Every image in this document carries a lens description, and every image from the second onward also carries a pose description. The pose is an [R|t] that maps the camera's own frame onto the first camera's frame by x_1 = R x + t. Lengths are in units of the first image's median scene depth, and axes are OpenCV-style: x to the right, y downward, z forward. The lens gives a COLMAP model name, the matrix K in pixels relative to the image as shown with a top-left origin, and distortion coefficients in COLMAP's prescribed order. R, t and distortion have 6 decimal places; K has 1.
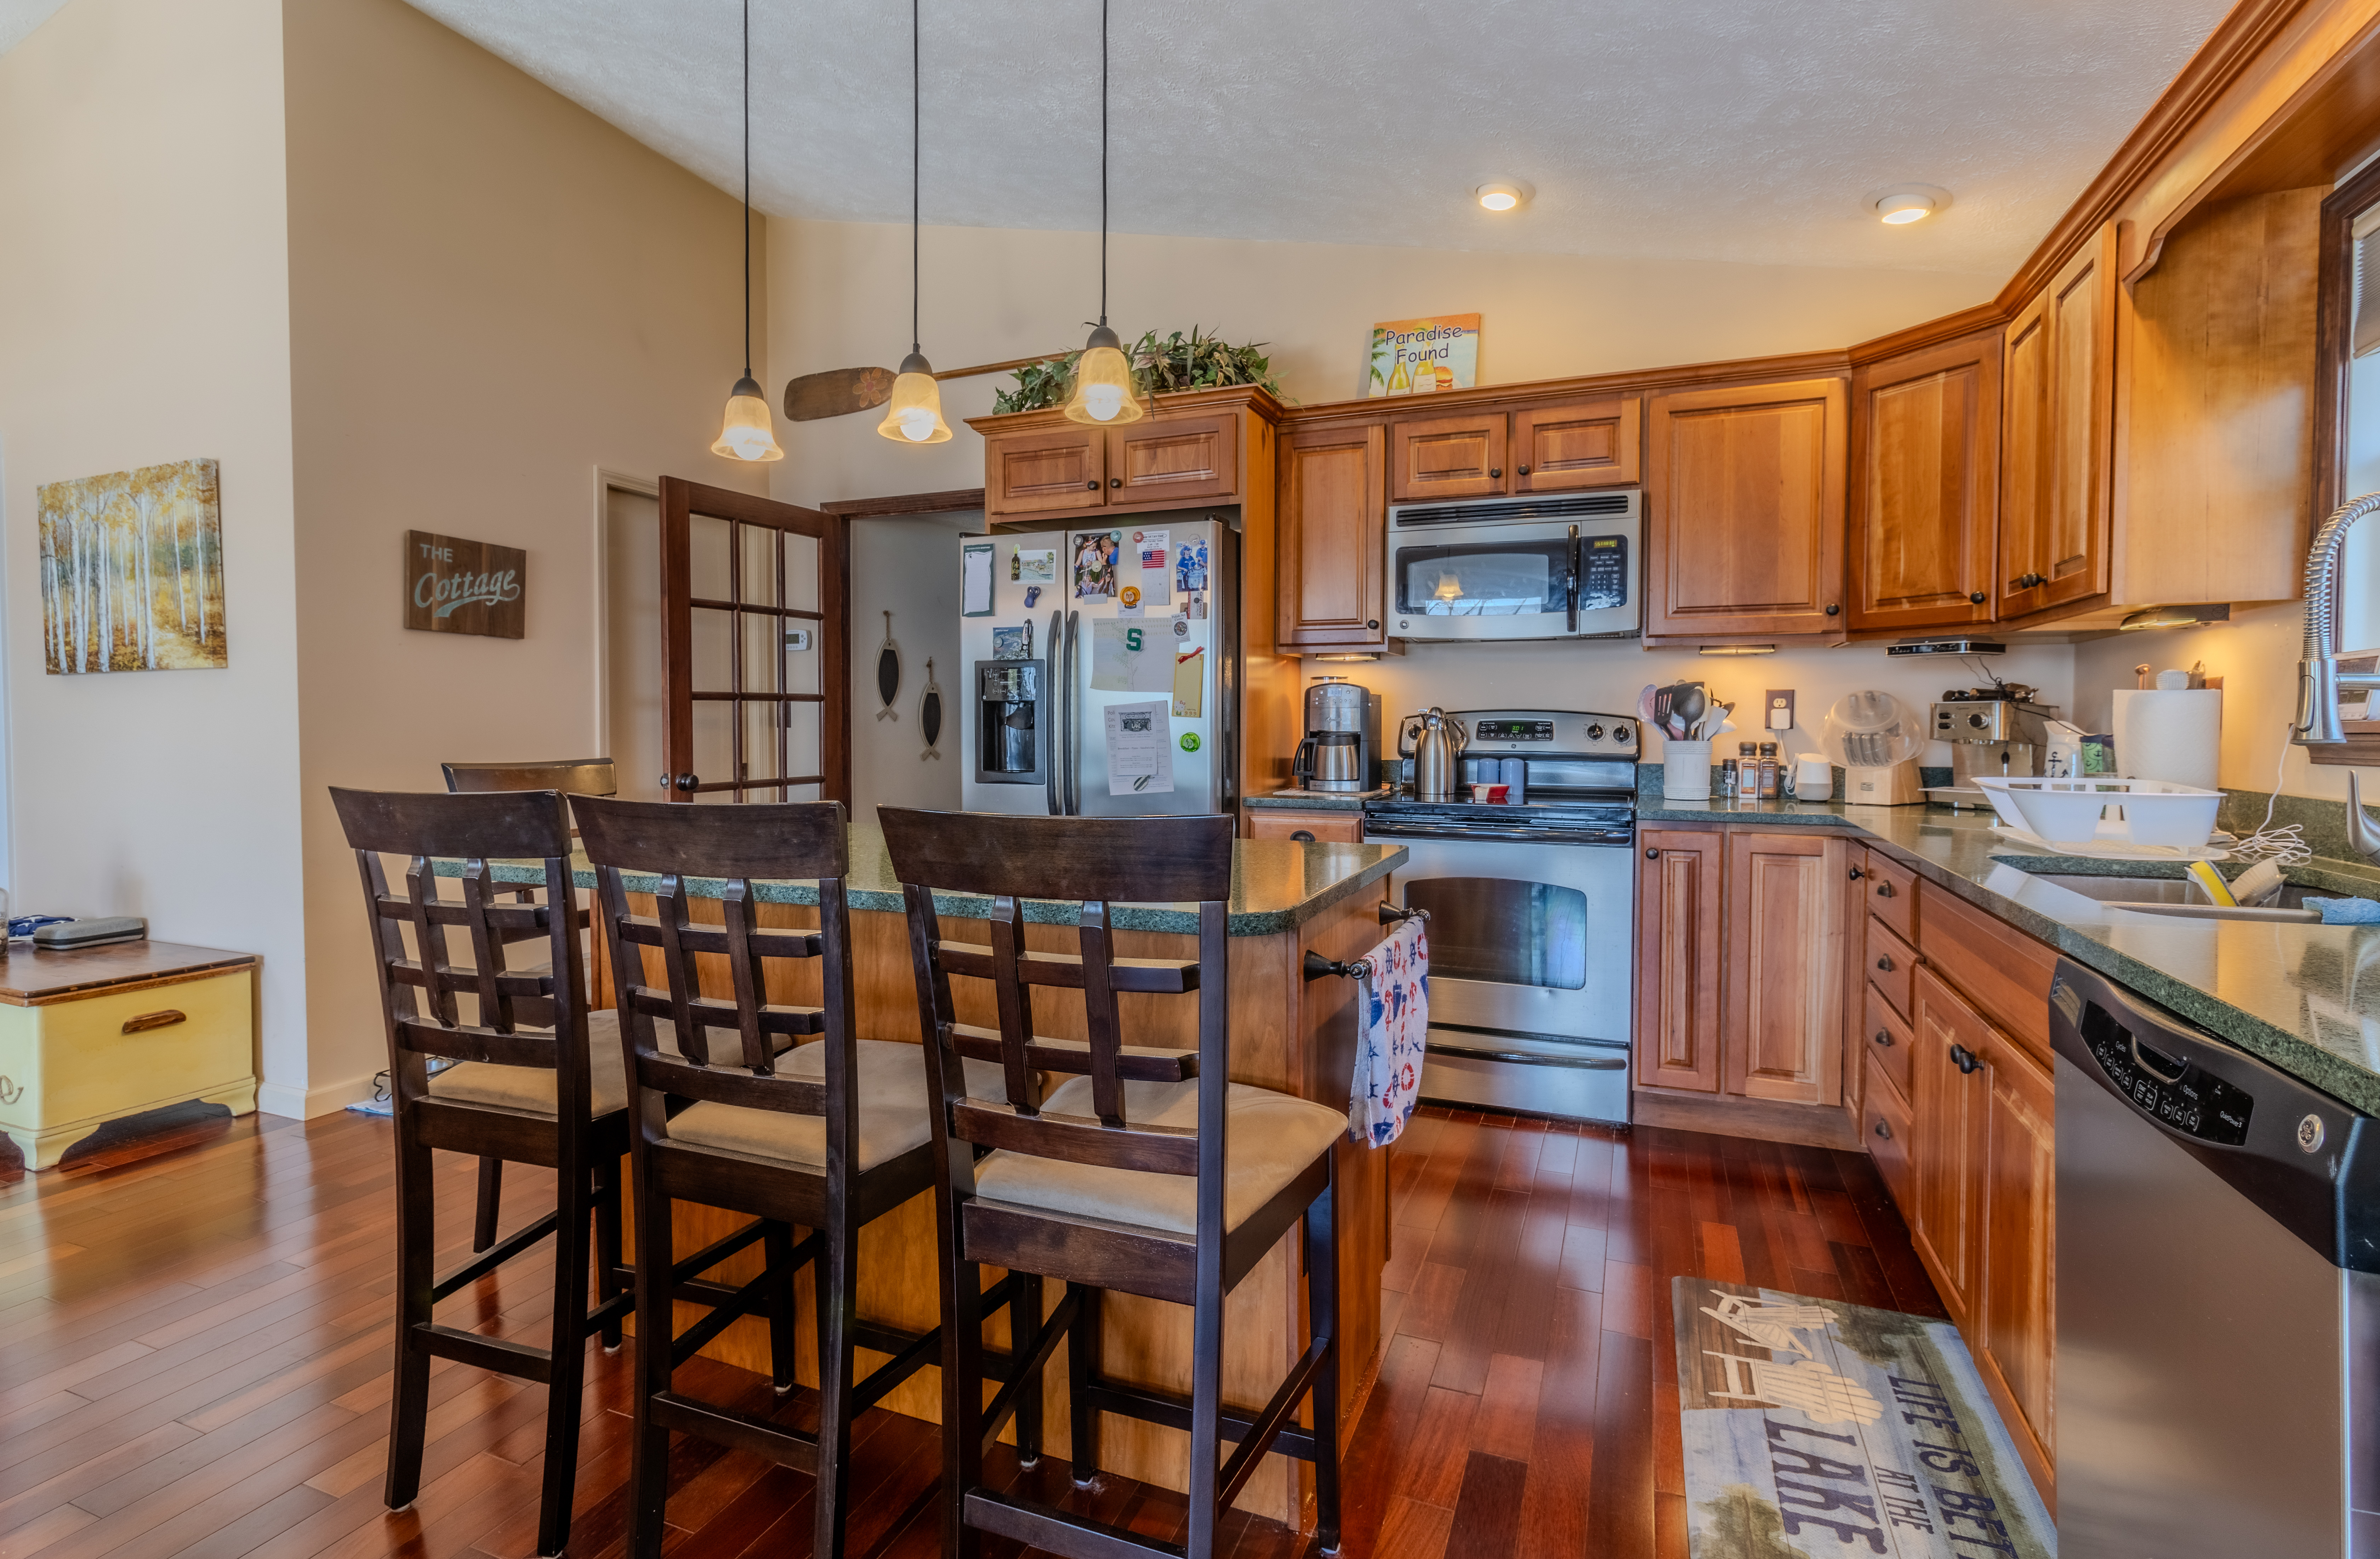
lens RADIAL K [[1134.2, 0, 1169.5], [0, 1134.2, 756.1], [0, 0, 1]] dist [0.002244, 0.001321]
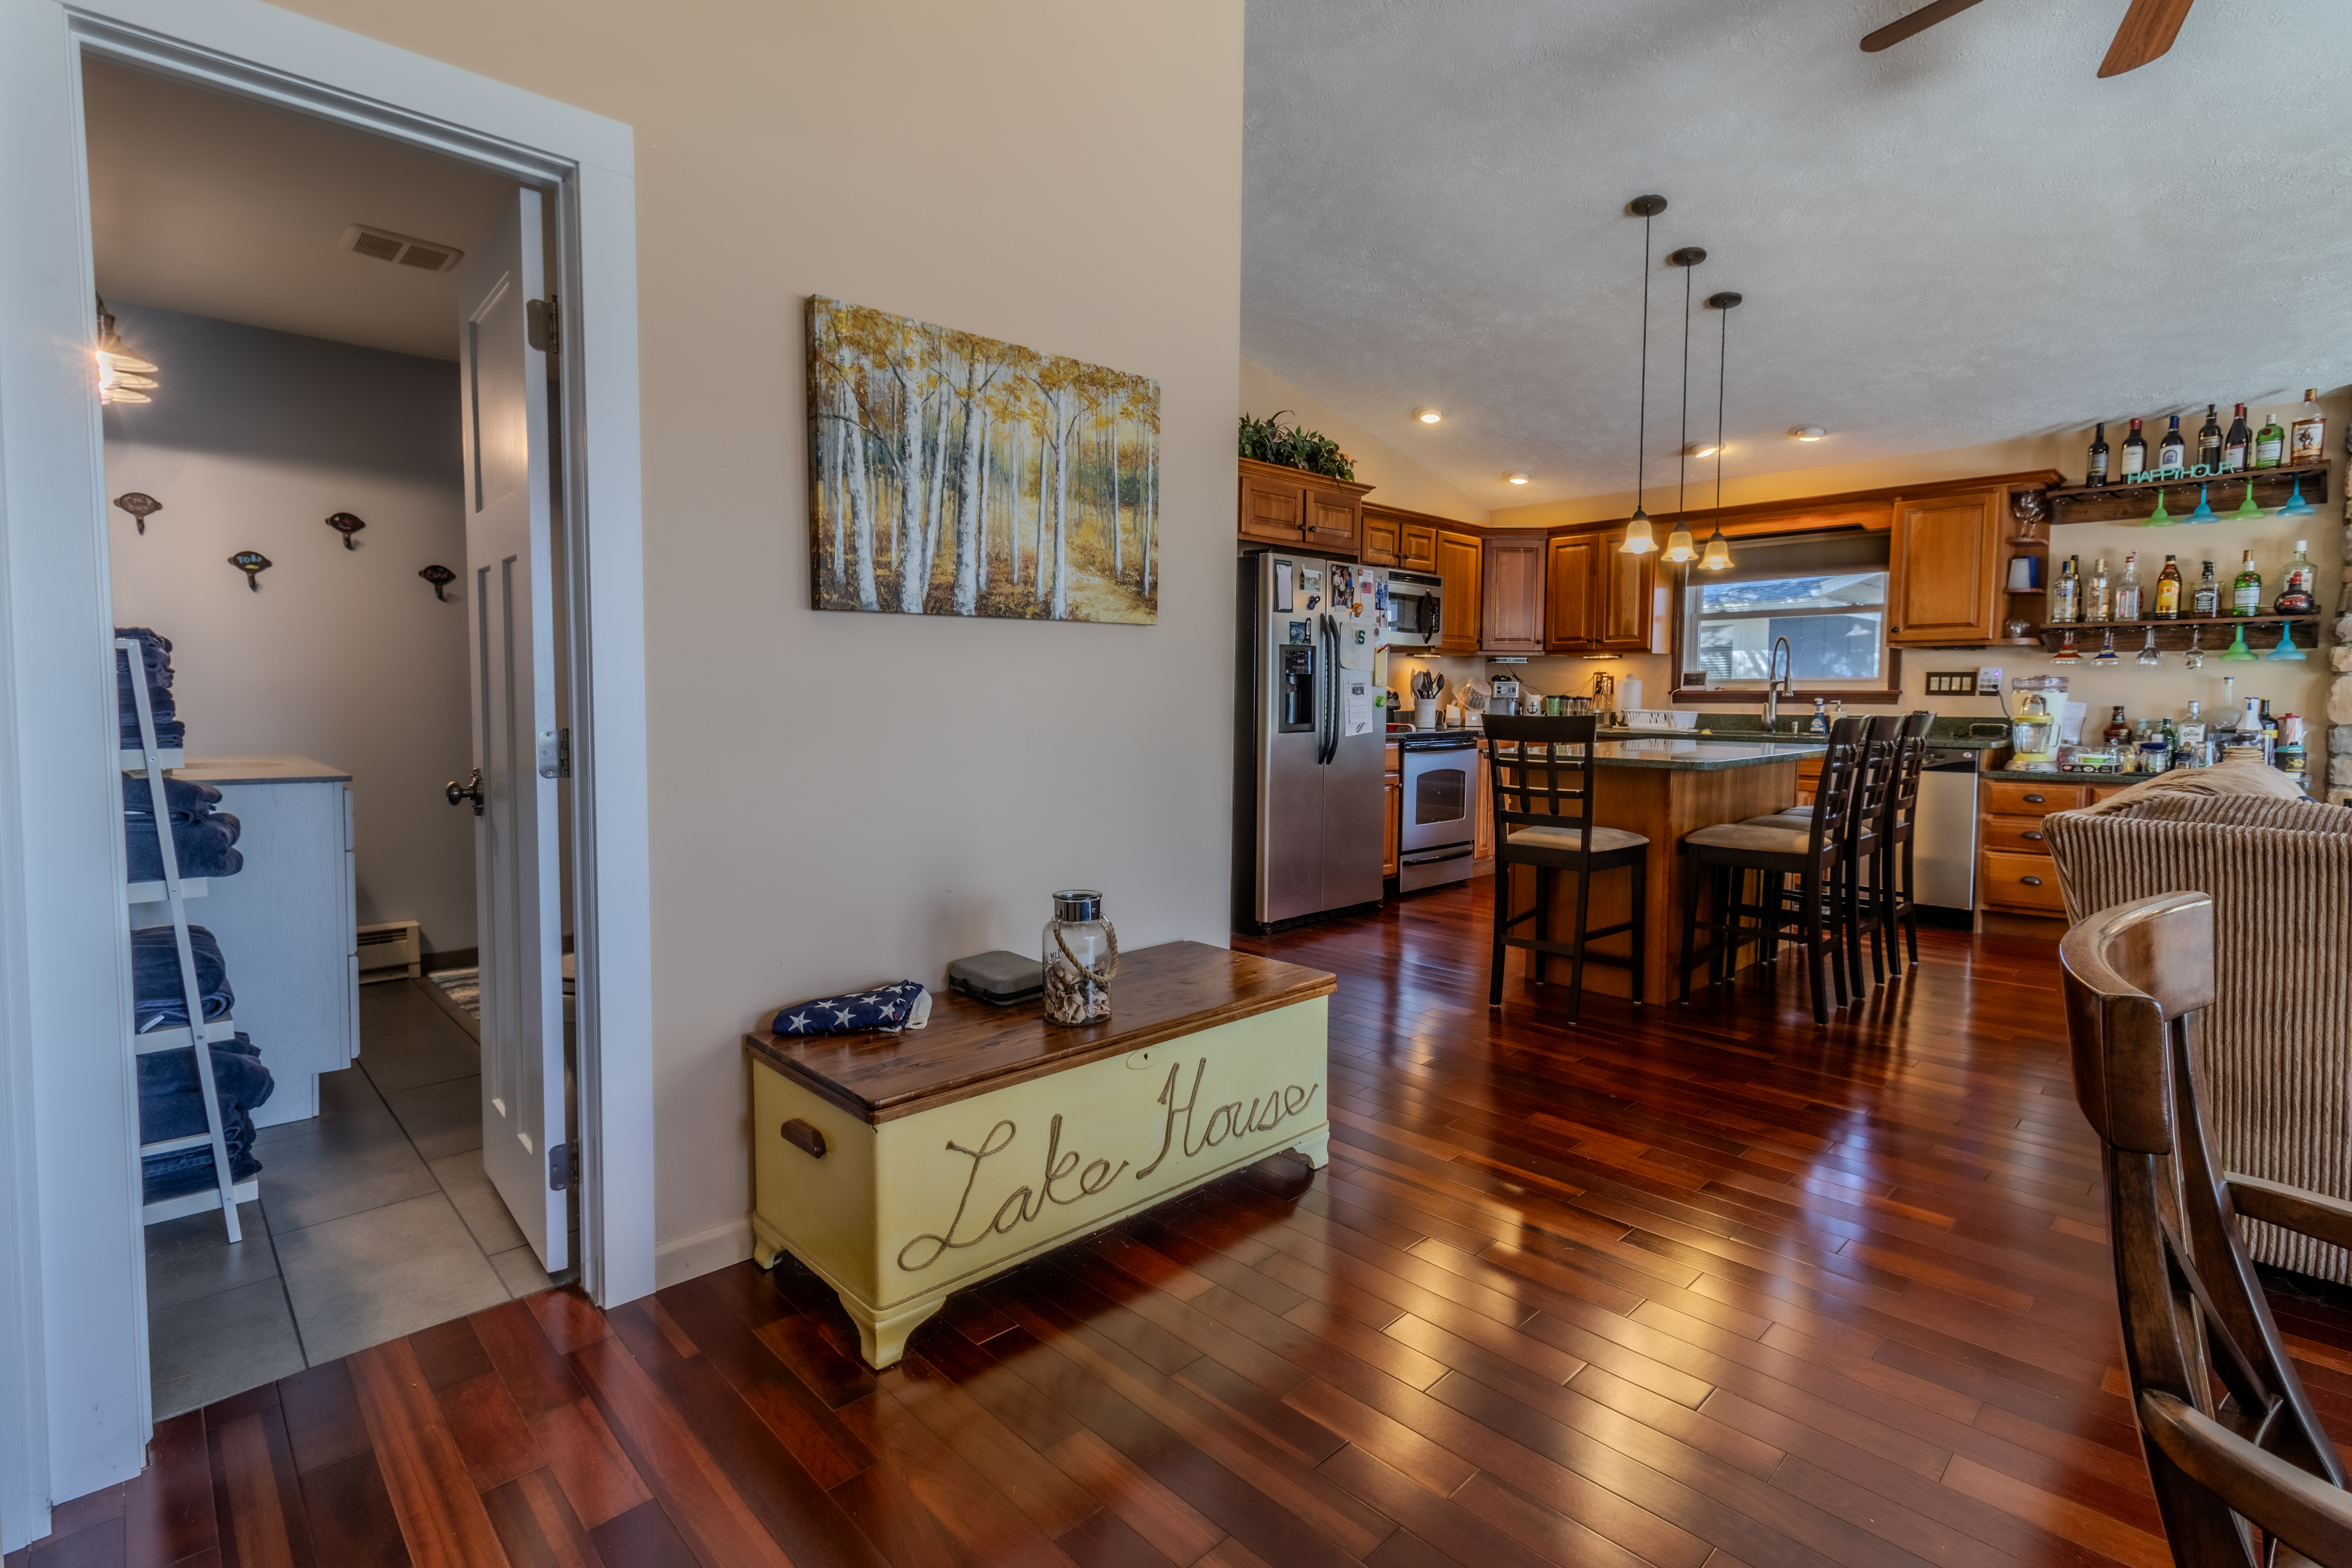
lens RADIAL K [[1104.9, 0, 1171.1], [0, 1104.9, 769.8], [0, 0, 1]] dist [0.003323, 0.000775]
pose [[0.397848, -0.064820, 0.915159, -1.580172], [0.025912, 0.997897, 0.059415, -0.016497], [-0.917085, 0.000075, 0.398691, 0.634946]]
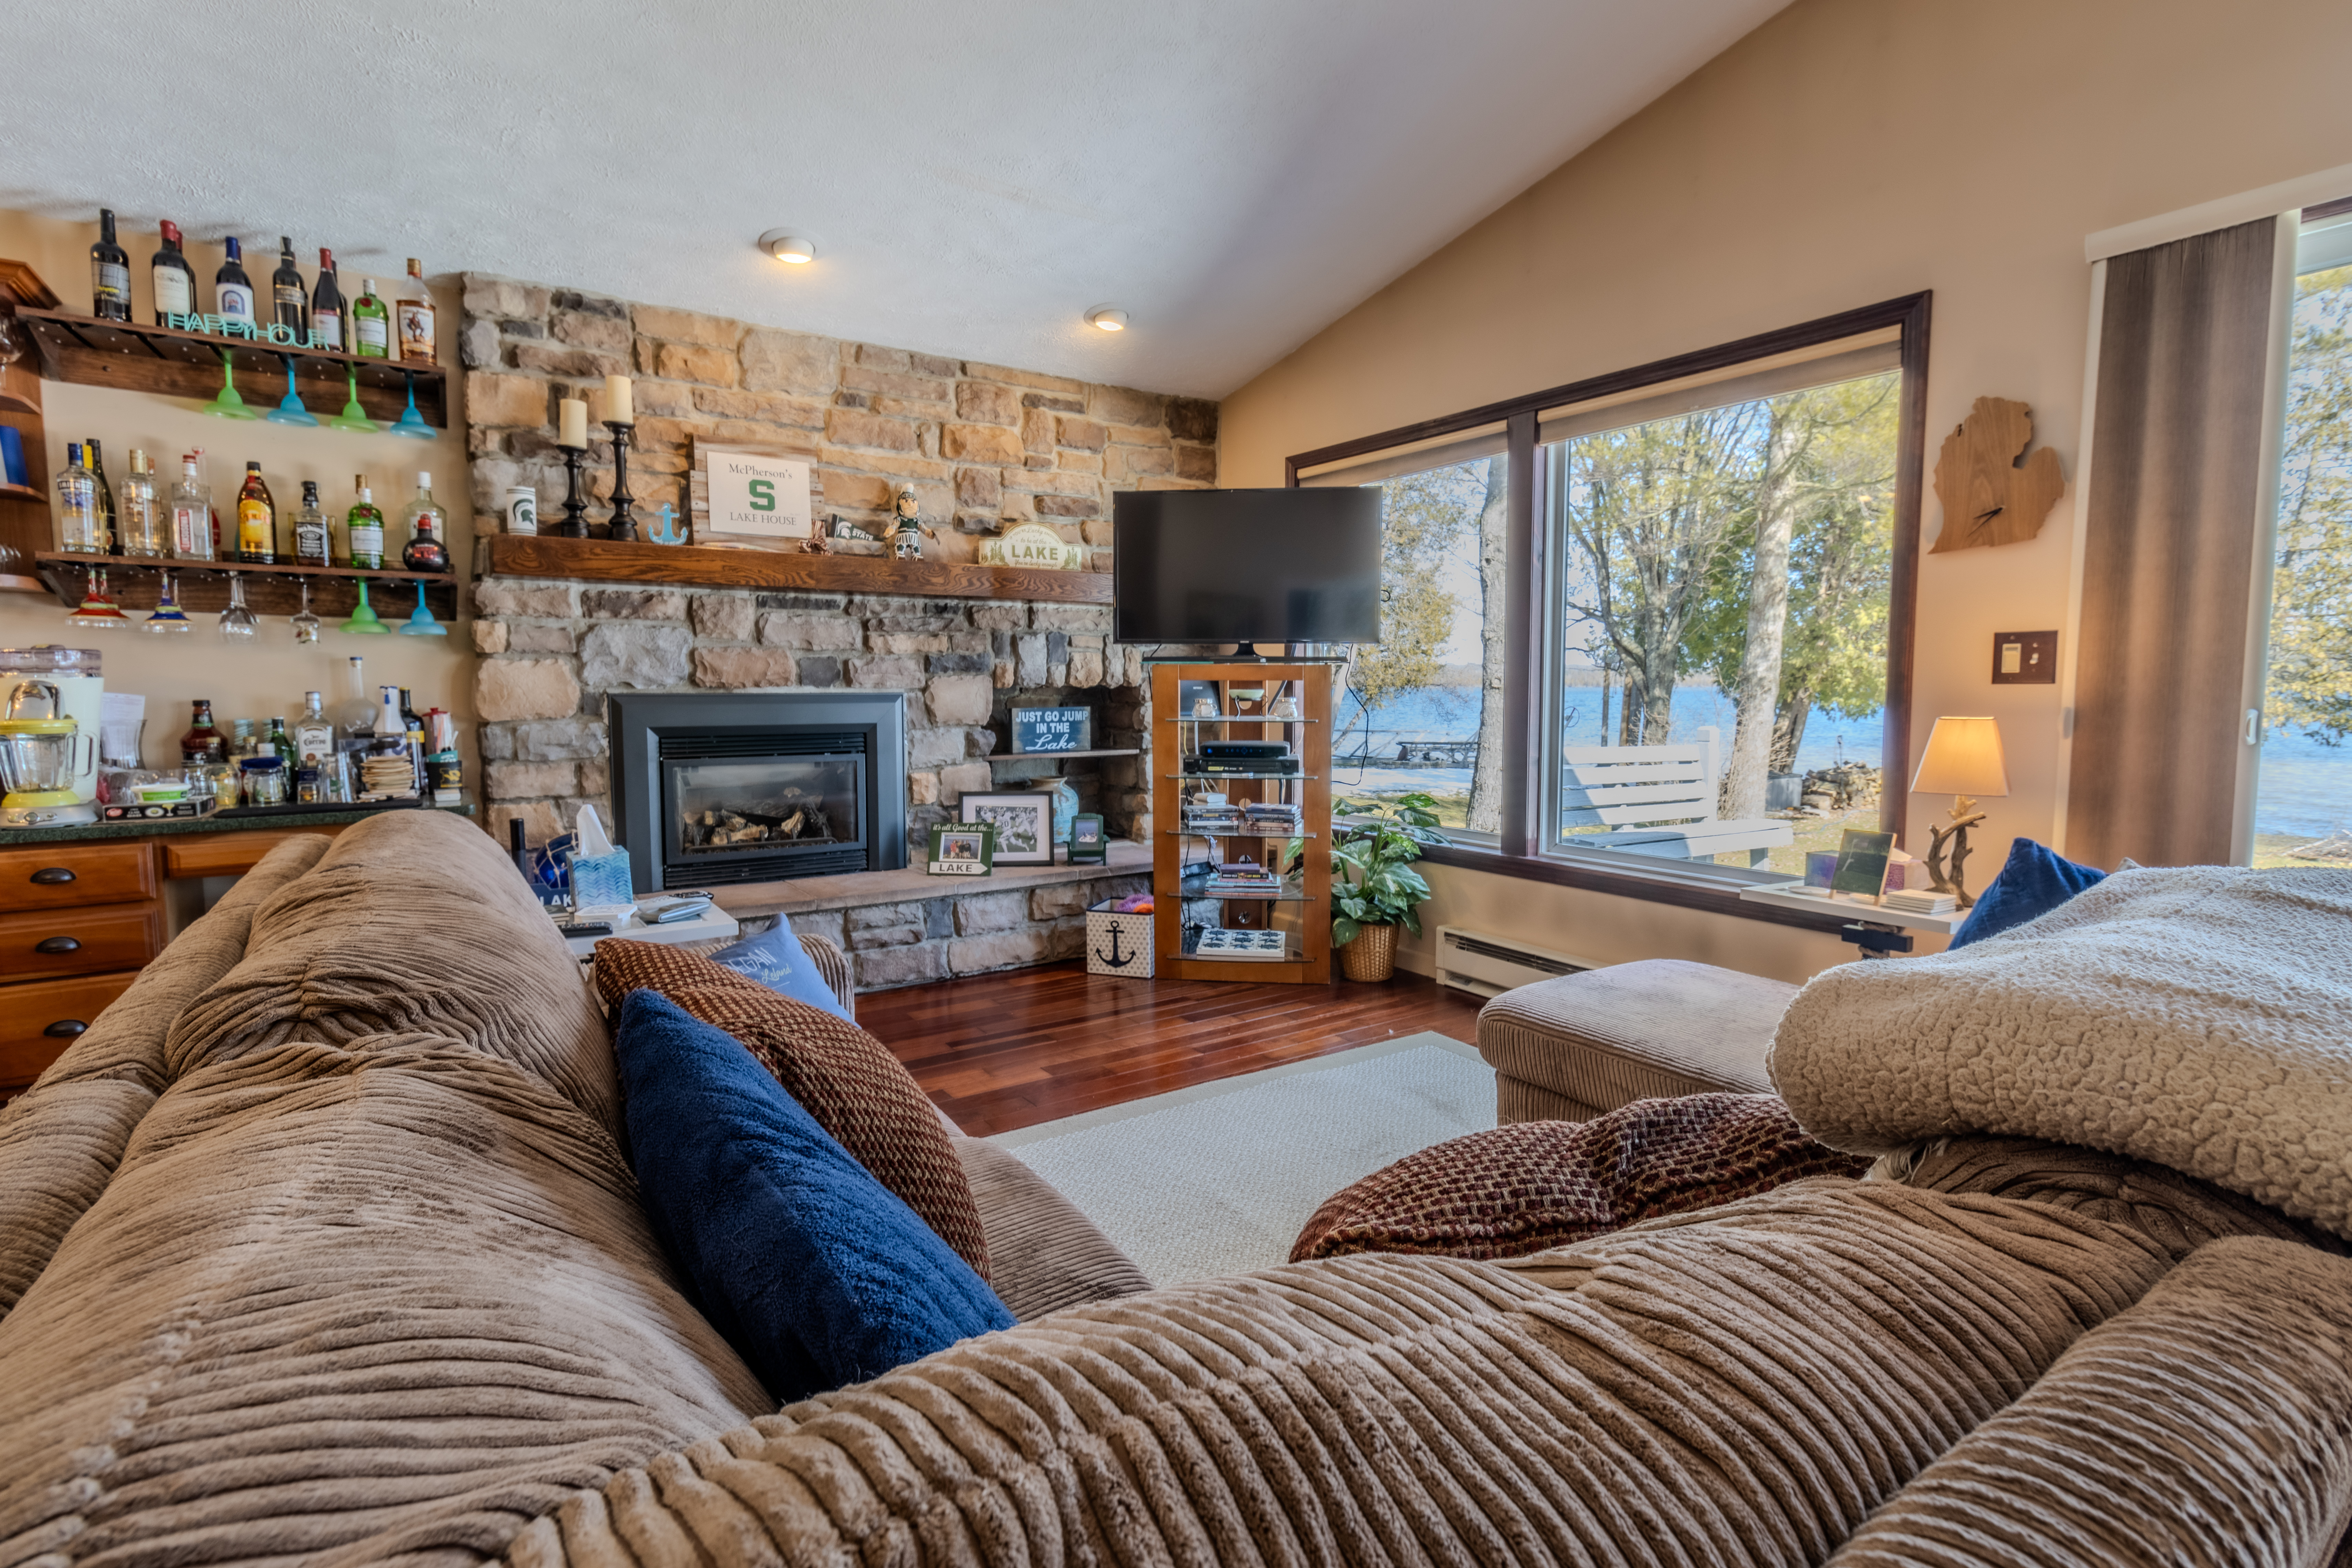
lens RADIAL K [[1099.2, 0, 1167.8], [0, 1099.2, 765.5], [0, 0, 1]] dist [0.003209, 0.000934]
pose [[-0.837426, -0.045739, 0.544633, -0.861537], [0.008576, 0.995270, 0.096771, -0.007986], [-0.546483, 0.085709, -0.833073, 0.383264]]
